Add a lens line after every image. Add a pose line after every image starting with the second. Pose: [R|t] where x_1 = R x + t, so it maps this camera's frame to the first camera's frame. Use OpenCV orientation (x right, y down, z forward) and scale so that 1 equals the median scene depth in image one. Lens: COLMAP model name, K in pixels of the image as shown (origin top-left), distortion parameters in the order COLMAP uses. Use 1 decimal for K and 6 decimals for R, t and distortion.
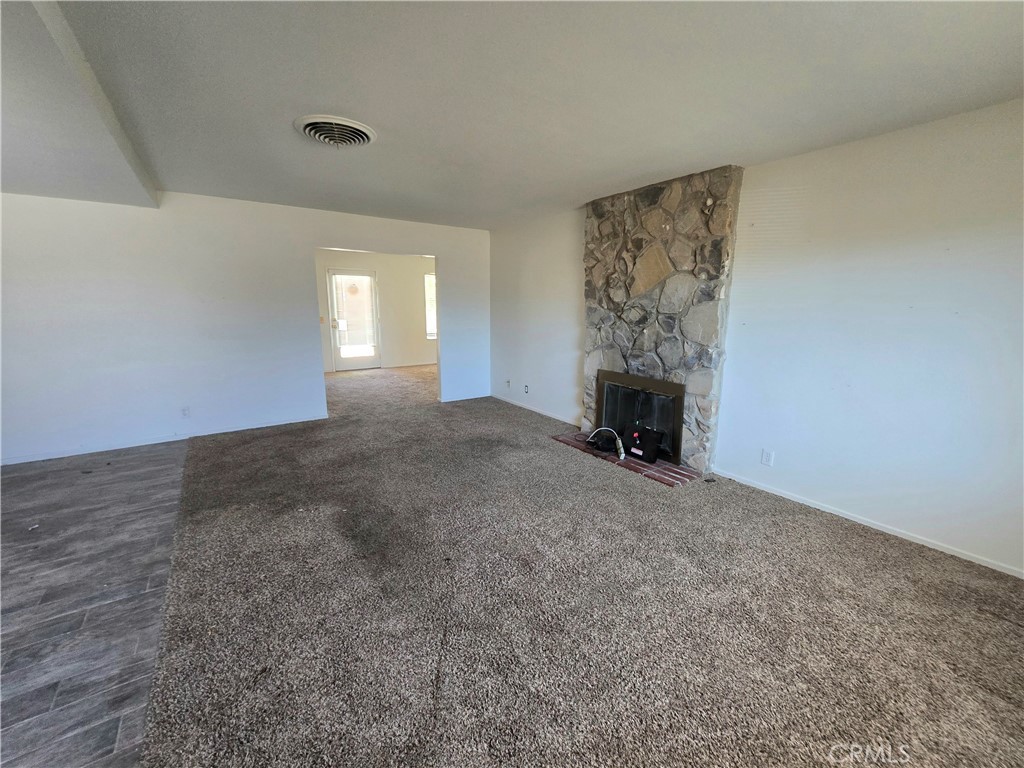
lens RADIAL K [[416.1, 0, 521.7], [0, 416.1, 380.0], [0, 0, 1]] dist [-0.001310, 0.000261]
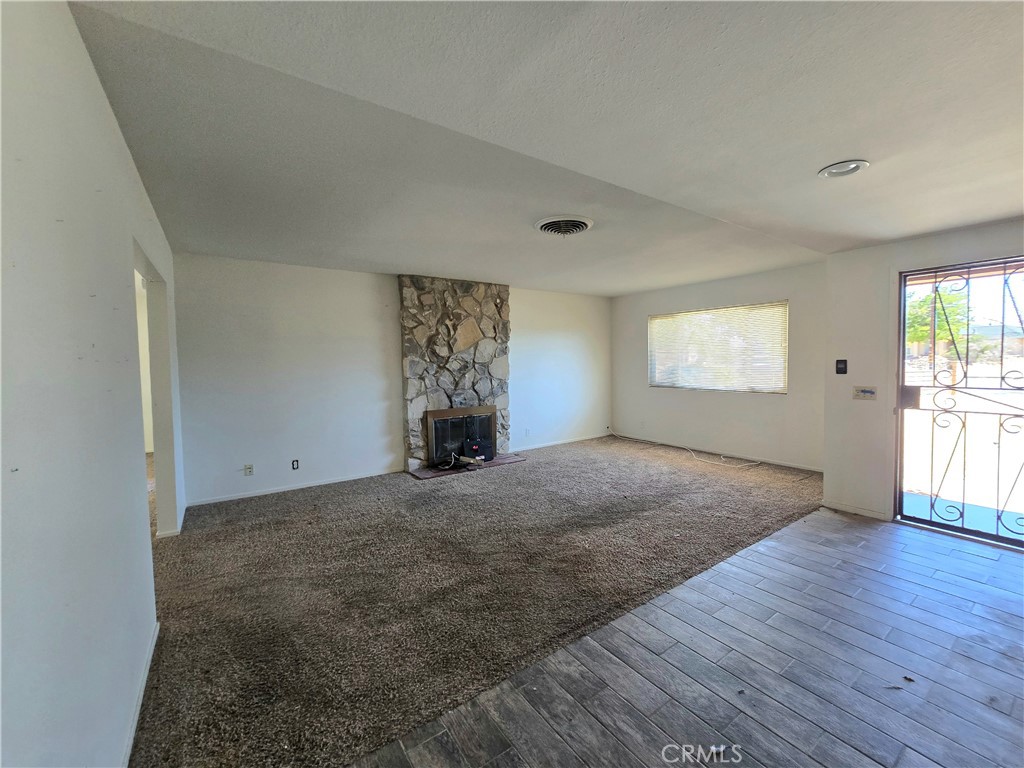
lens RADIAL K [[416.1, 0, 521.2], [0, 416.1, 380.3], [0, 0, 1]] dist [-0.001310, 0.000261]
pose [[0.017361, -0.057514, 0.998194, -1.170470], [0.196913, 0.978988, 0.052982, -0.142810], [-0.980267, 0.195637, 0.028321, 0.785433]]
